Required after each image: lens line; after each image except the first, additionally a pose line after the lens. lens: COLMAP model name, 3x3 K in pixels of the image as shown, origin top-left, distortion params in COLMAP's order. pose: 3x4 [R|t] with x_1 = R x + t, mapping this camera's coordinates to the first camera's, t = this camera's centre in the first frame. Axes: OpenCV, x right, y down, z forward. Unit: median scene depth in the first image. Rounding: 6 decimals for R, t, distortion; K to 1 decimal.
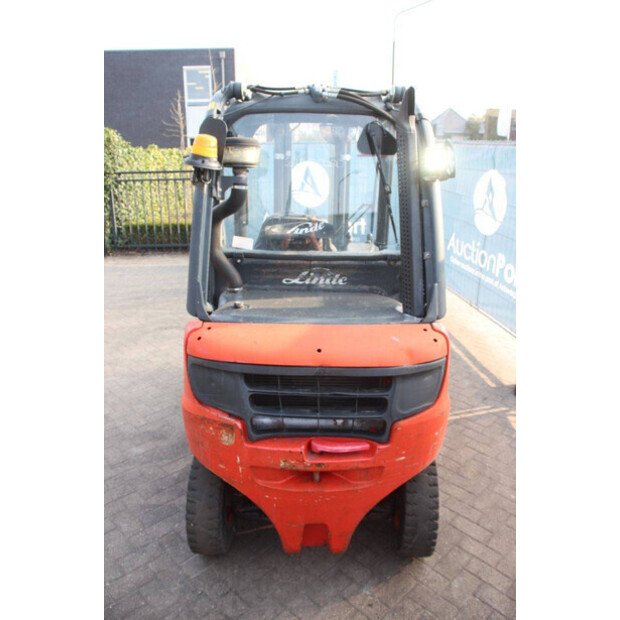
lens RADIAL K [[508.7, 0, 309.4], [0, 508.7, 309.7], [0, 0, 1]] dist [-0.154680, 0.134055]
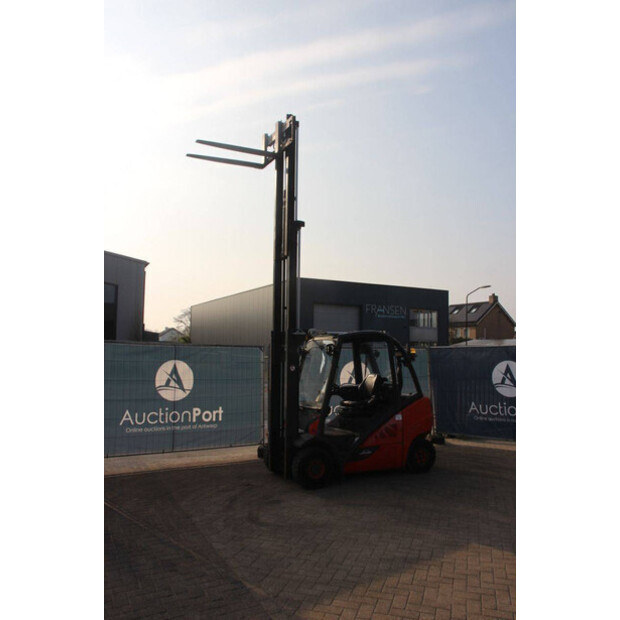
lens RADIAL K [[508.7, 0, 313.2], [0, 508.7, 306.3], [0, 0, 1]] dist [-0.154680, 0.134055]
pose [[-0.464061, 0.070839, 0.882966, -3.325498], [0.260652, 0.963586, 0.059685, -1.102402], [-0.846586, 0.257844, -0.465627, 3.394394]]
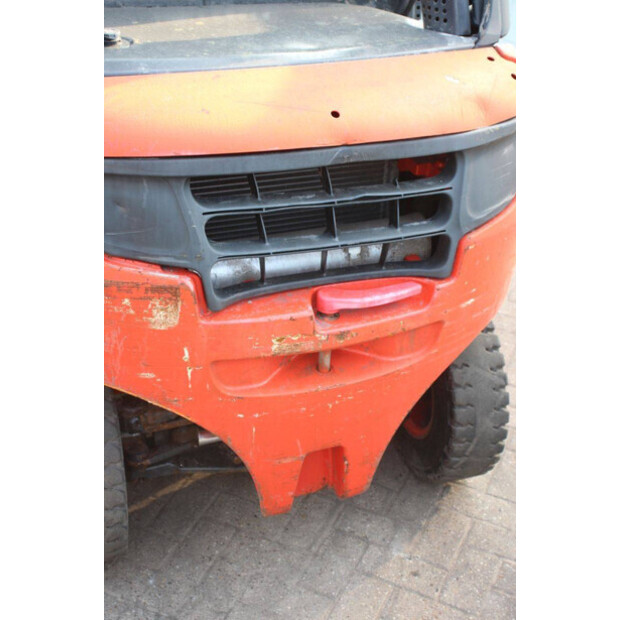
lens RADIAL K [[1008.3, 0, 307.8], [0, 1008.3, 304.8], [0, 0, 1]] dist [0.070917, 0.000000]
pose [[0.935626, -0.156953, 0.316180, -0.329496], [0.079546, 0.966420, 0.244346, 0.014523], [-0.343914, -0.203465, 0.916693, 0.042240]]
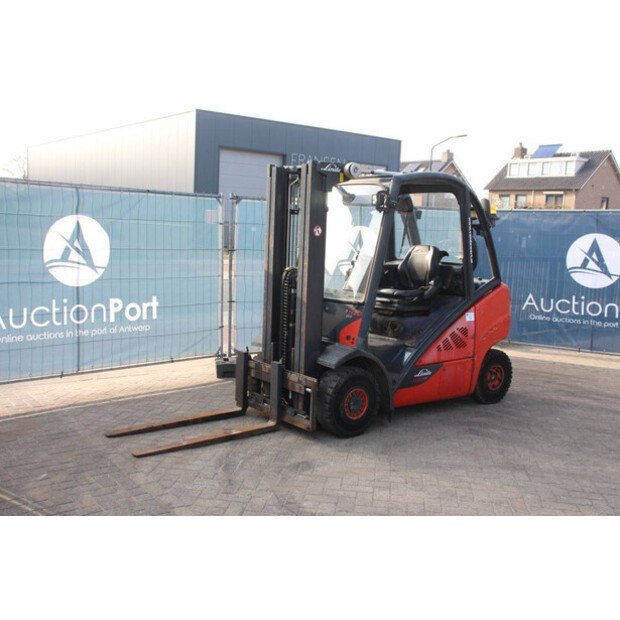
lens RADIAL K [[660.8, 0, 310.8], [0, 660.8, 303.9], [0, 0, 1]] dist [-0.042783, 0.000000]
pose [[-0.612982, -0.122183, 0.780592, -2.173211], [0.202195, 0.930813, 0.304475, -1.043526], [-0.763787, 0.344469, -0.545866, 3.520450]]
